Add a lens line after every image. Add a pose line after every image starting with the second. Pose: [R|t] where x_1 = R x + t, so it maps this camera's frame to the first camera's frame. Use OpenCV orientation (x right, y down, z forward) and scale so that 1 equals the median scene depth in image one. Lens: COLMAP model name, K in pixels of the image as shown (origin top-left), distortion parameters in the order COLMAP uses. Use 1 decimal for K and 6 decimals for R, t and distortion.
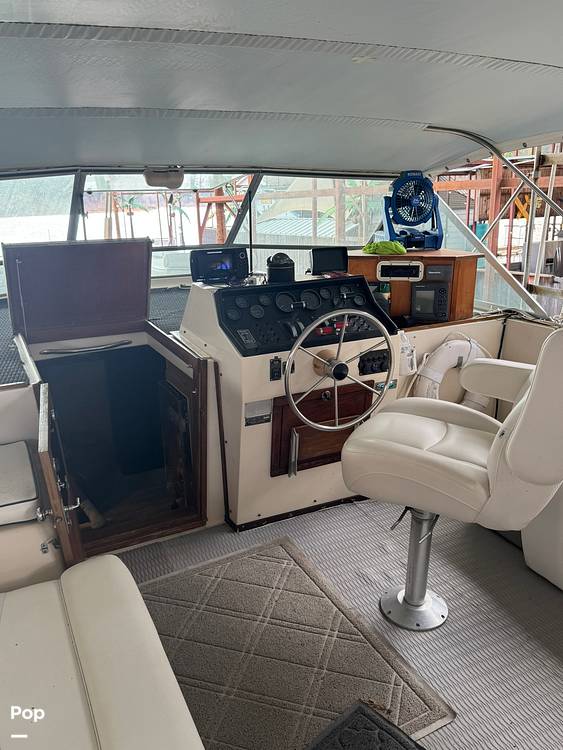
lens RADIAL K [[612.6, 0, 283.5], [0, 612.6, 379.0], [0, 0, 1]] dist [0.161752, -0.323488]
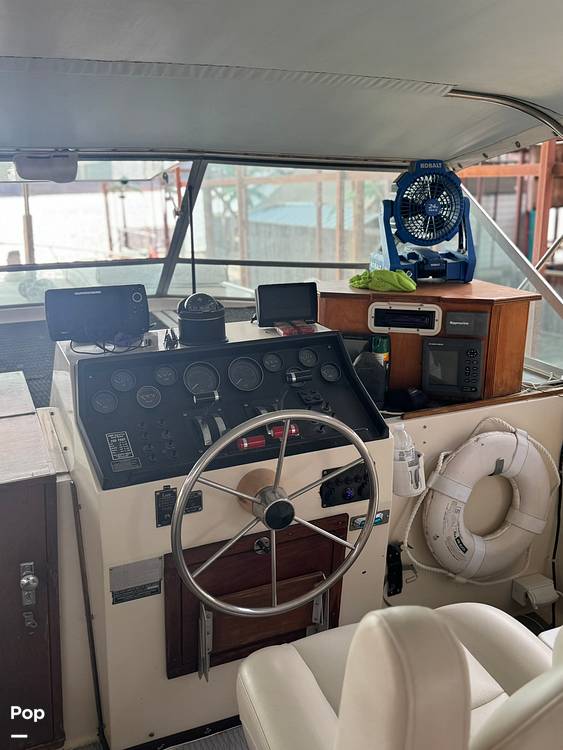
lens RADIAL K [[708.4, 0, 282.8], [0, 708.4, 379.5], [0, 0, 1]] dist [0.159241, -0.320248]
pose [[0.999002, 0.019701, -0.040096, 0.107275], [-0.020043, 0.999766, -0.008139, -0.117525], [0.039926, 0.008935, 0.999163, 0.304884]]
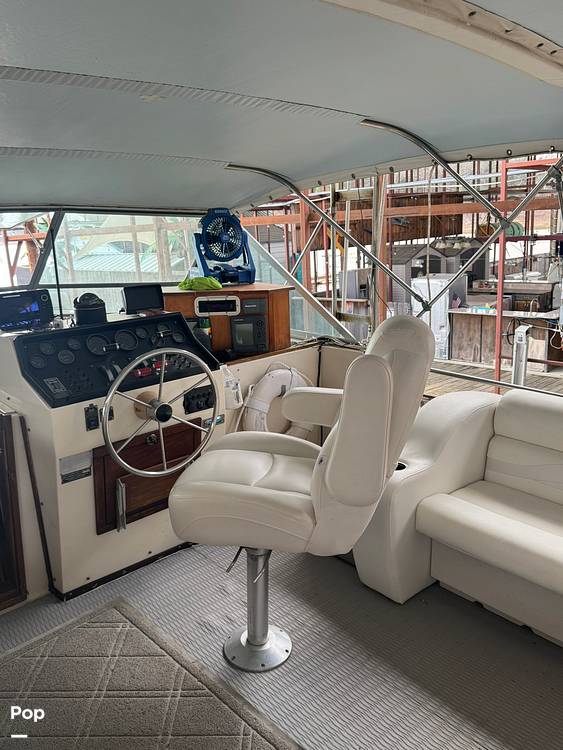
lens RADIAL K [[612.6, 0, 283.5], [0, 612.6, 379.0], [0, 0, 1]] dist [0.161752, -0.323488]
pose [[0.961728, -0.086819, 0.259887, 0.024074], [0.100157, 0.994226, -0.038502, -0.008099], [-0.255044, 0.063058, 0.964871, 0.016113]]
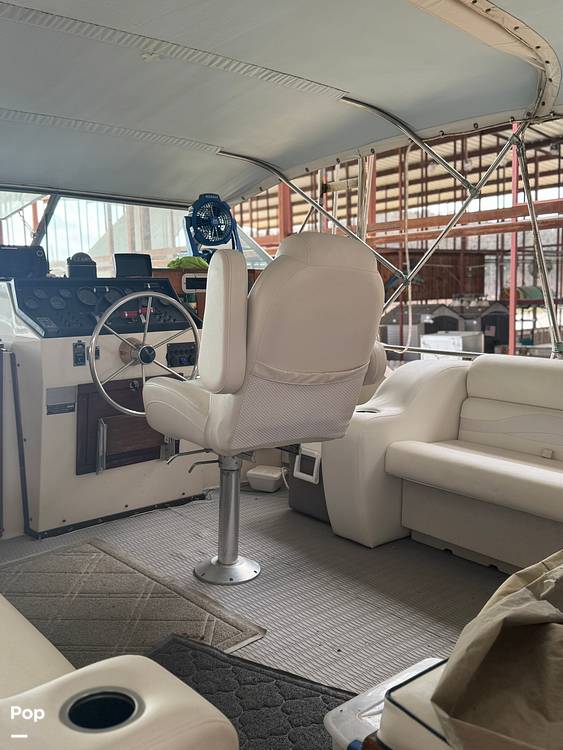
lens RADIAL K [[713.1, 0, 278.7], [0, 713.1, 380.8], [0, 0, 1]] dist [0.167568, -0.332680]
pose [[0.966075, -0.025495, 0.257000, -0.001939], [0.069959, 0.983744, -0.165390, 0.213889], [-0.248605, 0.177759, 0.952154, -0.148340]]
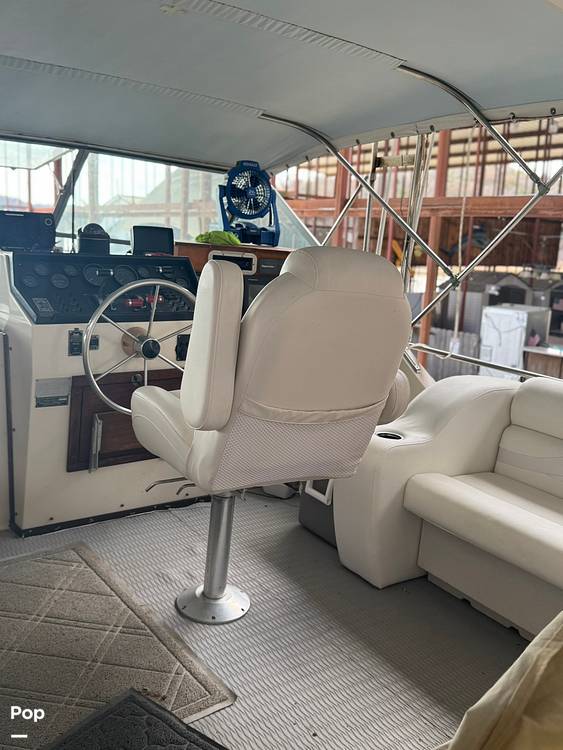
lens RADIAL K [[708.4, 0, 282.8], [0, 708.4, 379.5], [0, 0, 1]] dist [0.159241, -0.320248]
pose [[0.981917, 0.043680, 0.184203, 0.082820], [-0.026571, 0.995184, -0.094351, 0.113008], [-0.187437, 0.087750, 0.978349, -0.053569]]
